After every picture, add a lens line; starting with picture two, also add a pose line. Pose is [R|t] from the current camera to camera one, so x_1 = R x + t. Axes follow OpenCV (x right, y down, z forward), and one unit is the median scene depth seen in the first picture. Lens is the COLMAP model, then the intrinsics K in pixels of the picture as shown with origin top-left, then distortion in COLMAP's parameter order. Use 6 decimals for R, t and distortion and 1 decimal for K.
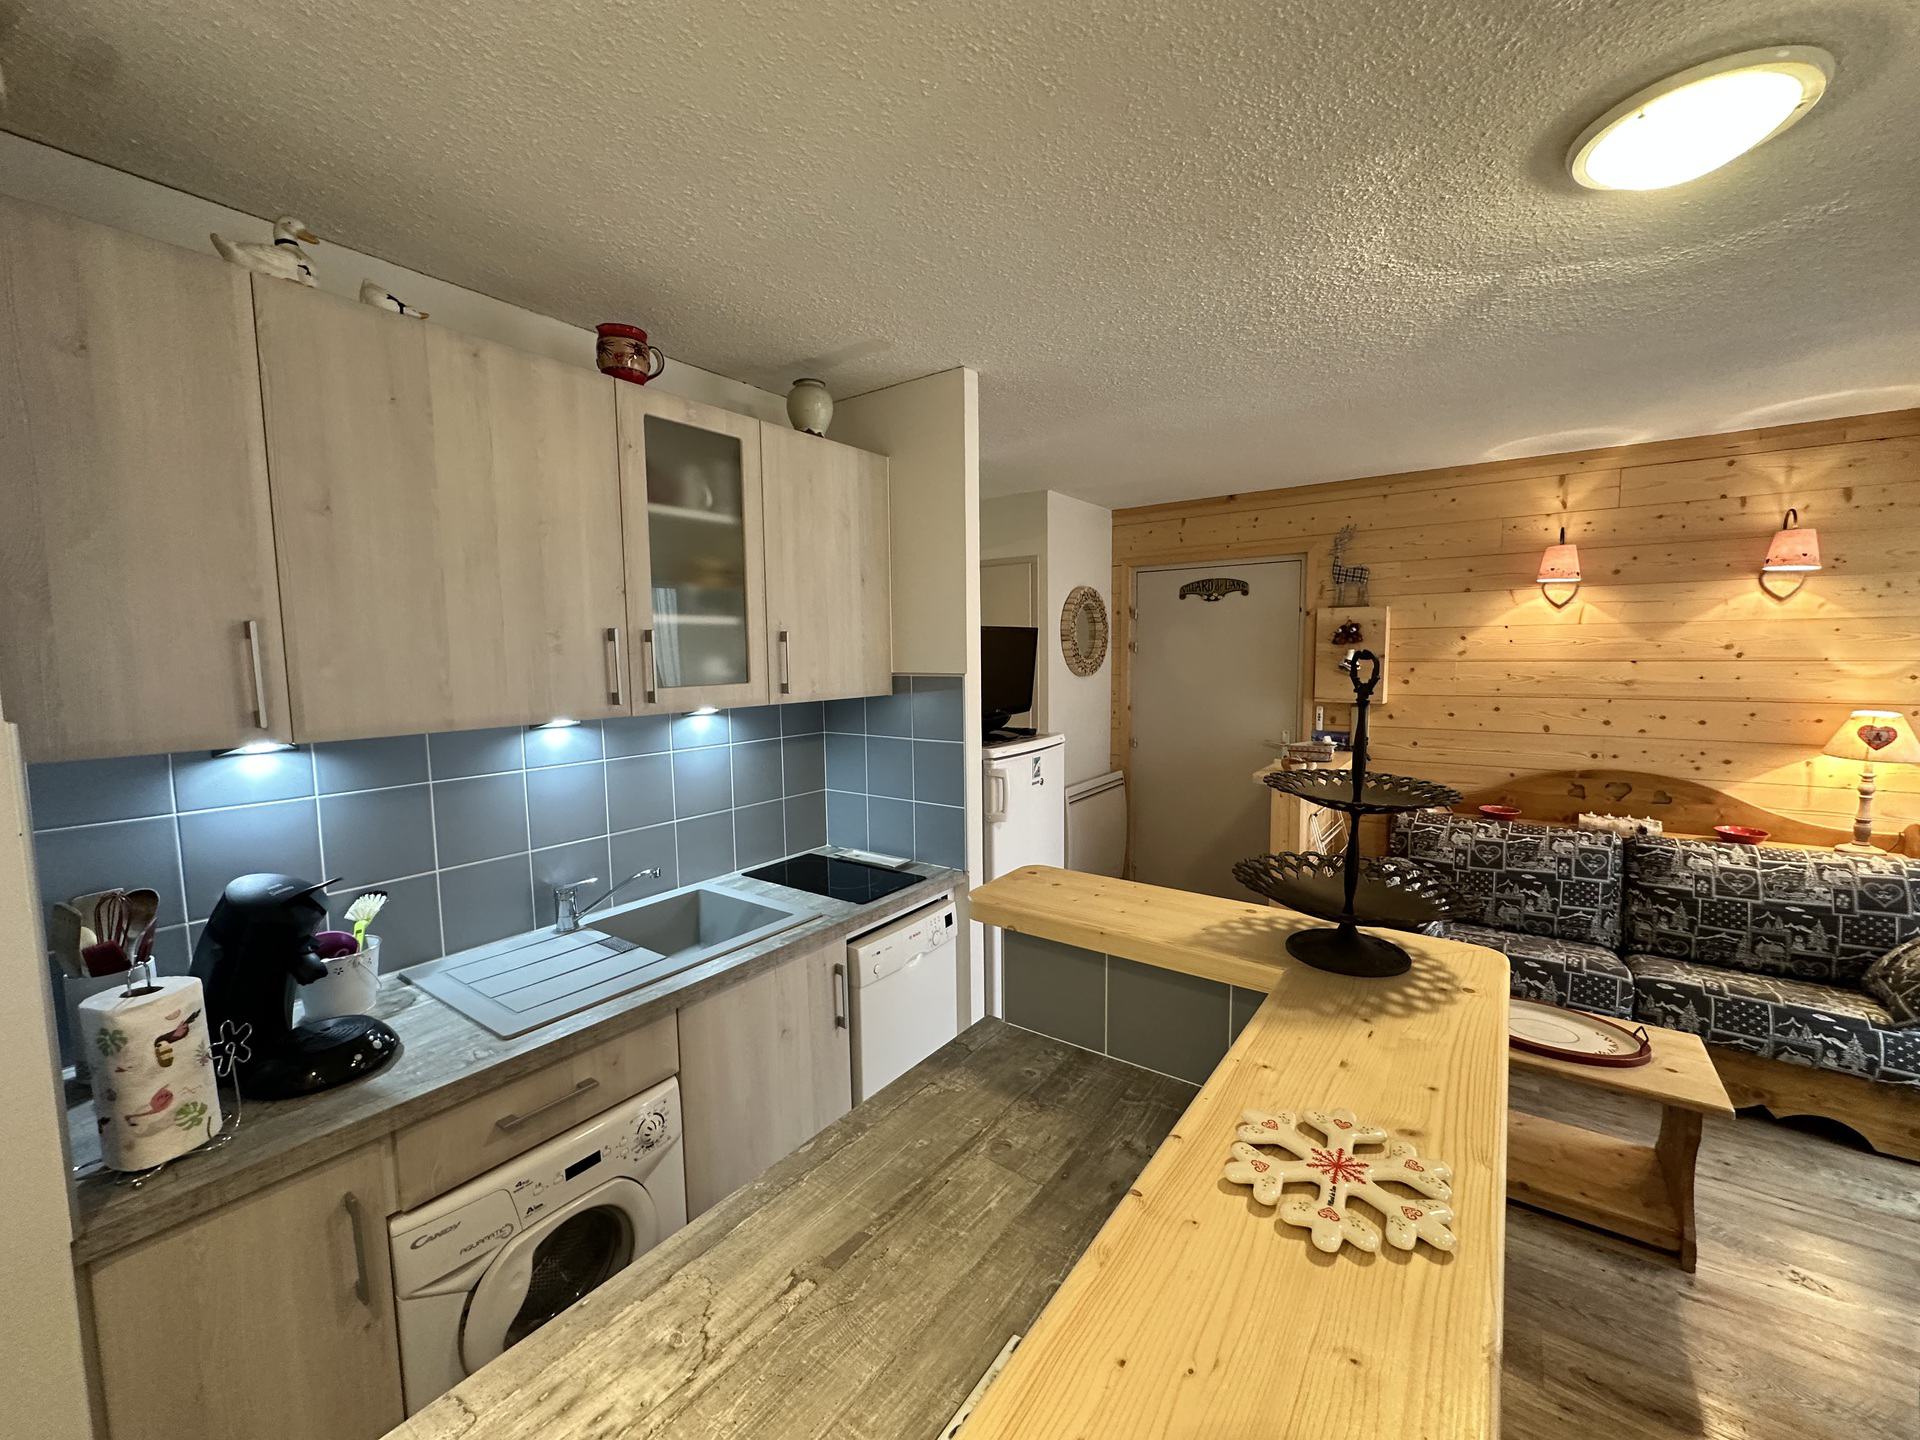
lens RADIAL K [[764.5, 0, 960.0], [0, 764.5, 720.0], [0, 0, 1]] dist [-0.003006, -0.000168]
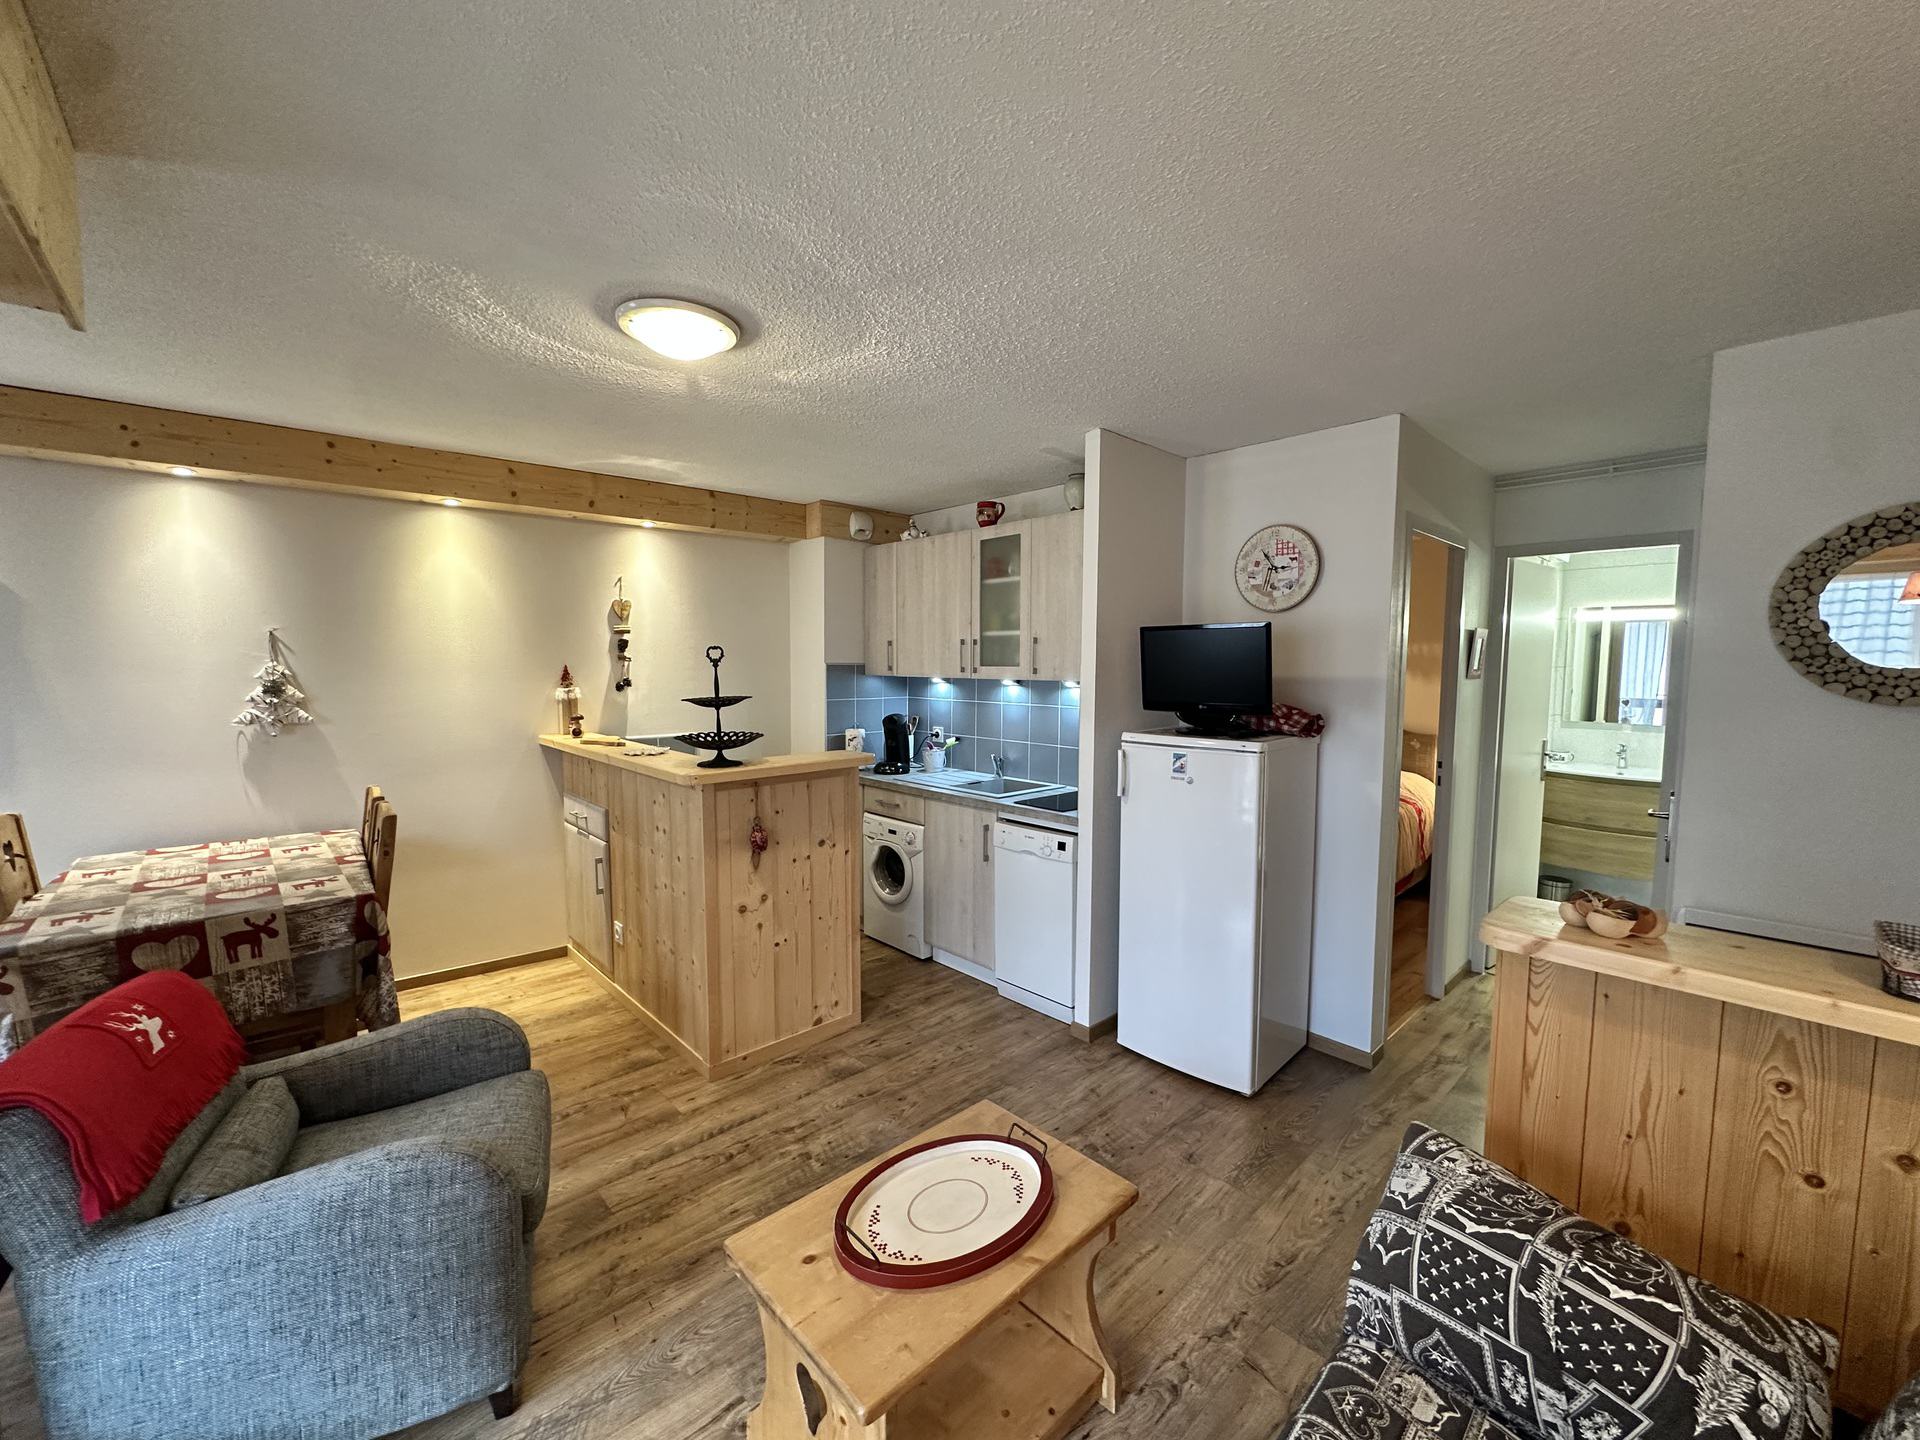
lens RADIAL K [[764.5, 0, 960.0], [0, 764.5, 720.0], [0, 0, 1]] dist [-0.003006, -0.000168]
pose [[-0.190053, 0.084810, -0.978104, 1.042611], [-0.092554, 0.990277, 0.103849, -0.066552], [0.977401, 0.110264, -0.180356, 0.817298]]
